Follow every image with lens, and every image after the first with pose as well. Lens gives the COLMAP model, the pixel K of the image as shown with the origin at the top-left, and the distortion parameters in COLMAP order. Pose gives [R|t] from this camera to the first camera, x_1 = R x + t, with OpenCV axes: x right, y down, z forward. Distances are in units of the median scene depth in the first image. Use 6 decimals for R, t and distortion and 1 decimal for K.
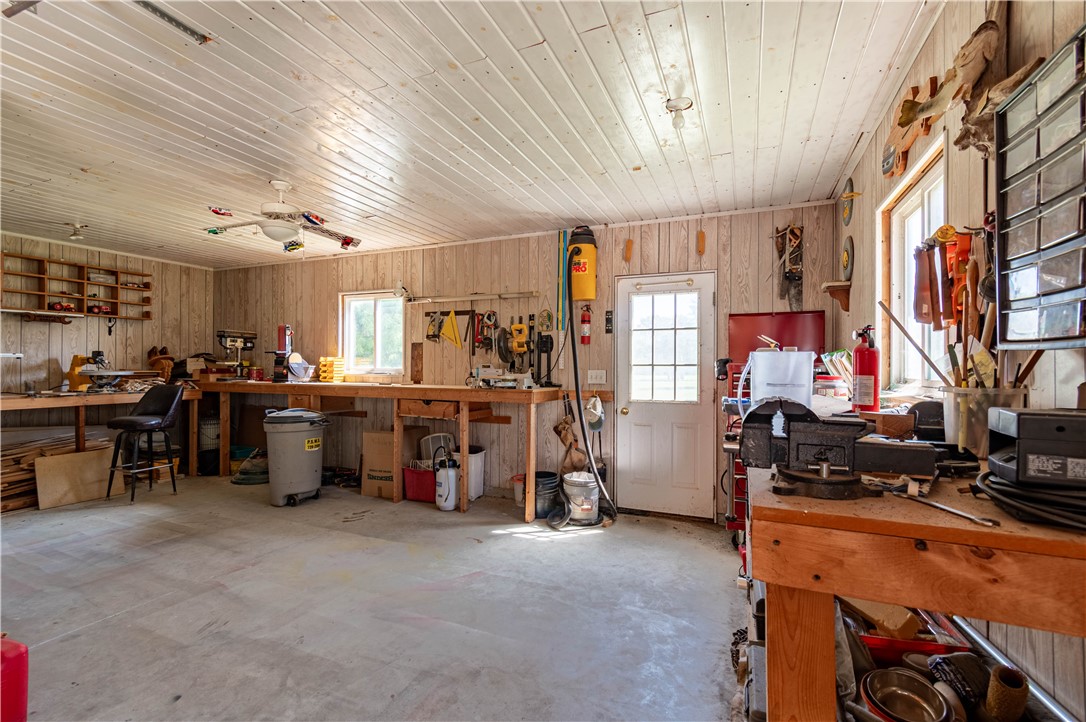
lens RADIAL K [[479.1, 0, 543.4], [0, 479.1, 365.3], [0, 0, 1]] dist [0.003238, -0.000198]
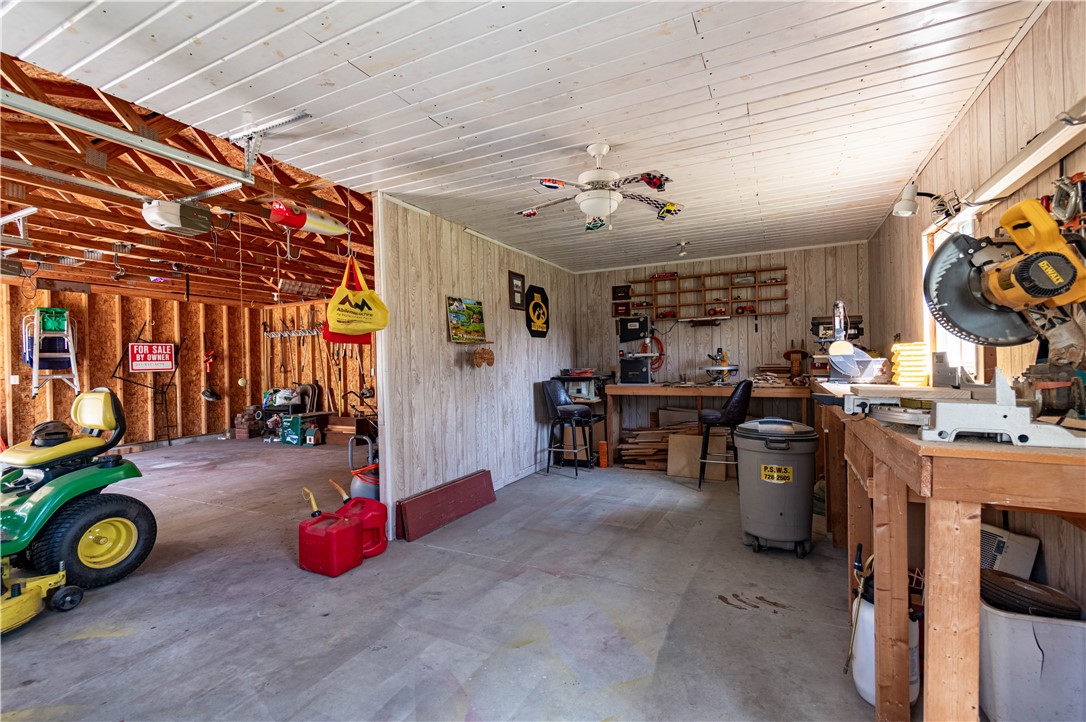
lens RADIAL K [[479.1, 0, 543.4], [0, 479.1, 365.3], [0, 0, 1]] dist [0.003238, -0.000198]
pose [[-0.055012, 0.002605, -0.998482, 0.272068], [0.017641, 0.999843, 0.001637, 0.001434], [0.998330, -0.017524, -0.055049, 0.847514]]
